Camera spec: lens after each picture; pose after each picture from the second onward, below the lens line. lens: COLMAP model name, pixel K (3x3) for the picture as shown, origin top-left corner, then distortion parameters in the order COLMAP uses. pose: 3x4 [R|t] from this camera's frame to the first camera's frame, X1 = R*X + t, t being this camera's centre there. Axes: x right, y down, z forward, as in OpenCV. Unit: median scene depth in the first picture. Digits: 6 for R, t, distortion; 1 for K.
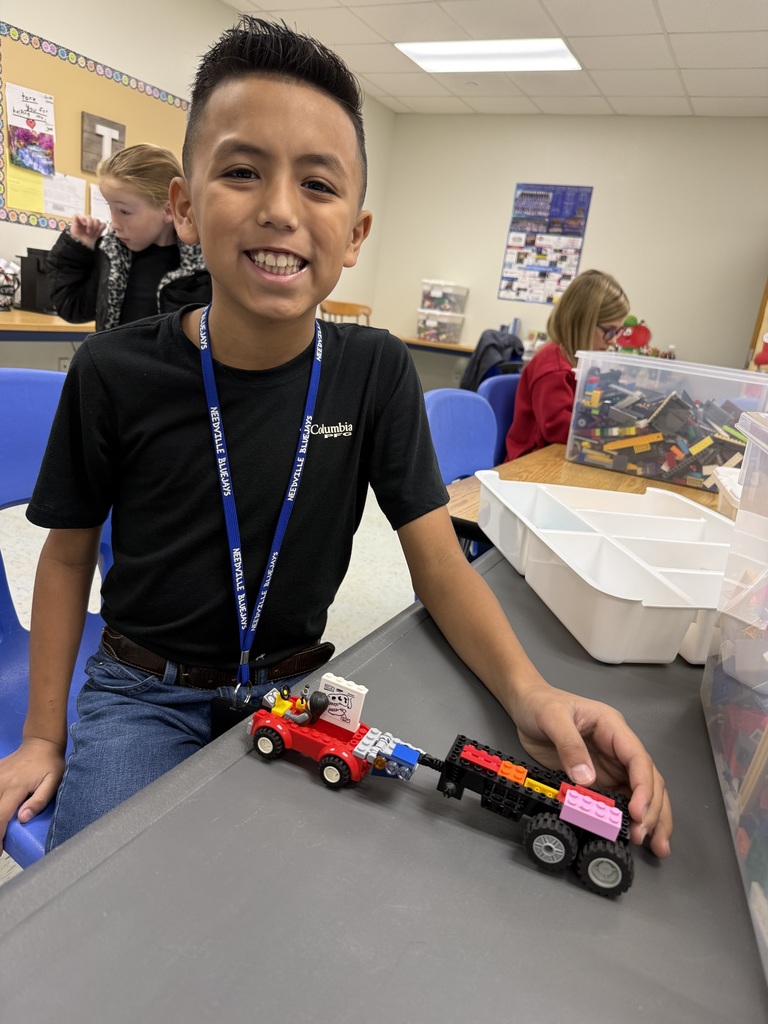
lens RADIAL K [[723.0, 0, 386.4], [0, 723.0, 513.1], [0, 0, 1]] dist [-0.003691, -0.005556]
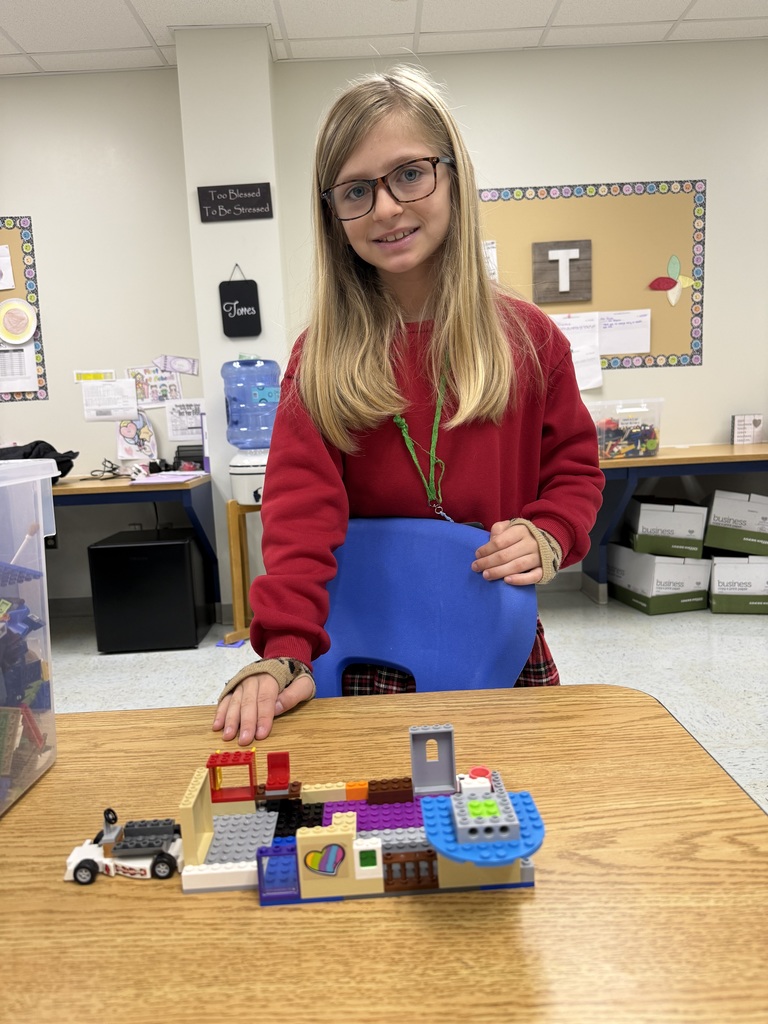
lens RADIAL K [[723.0, 0, 384.0], [0, 723.0, 512.1], [0, 0, 1]] dist [-0.003691, -0.005556]
pose [[0.493484, -0.038203, -0.868915, 0.285272], [-0.128647, 0.984840, -0.116362, -0.086002], [0.860188, 0.169207, 0.481088, 0.458437]]
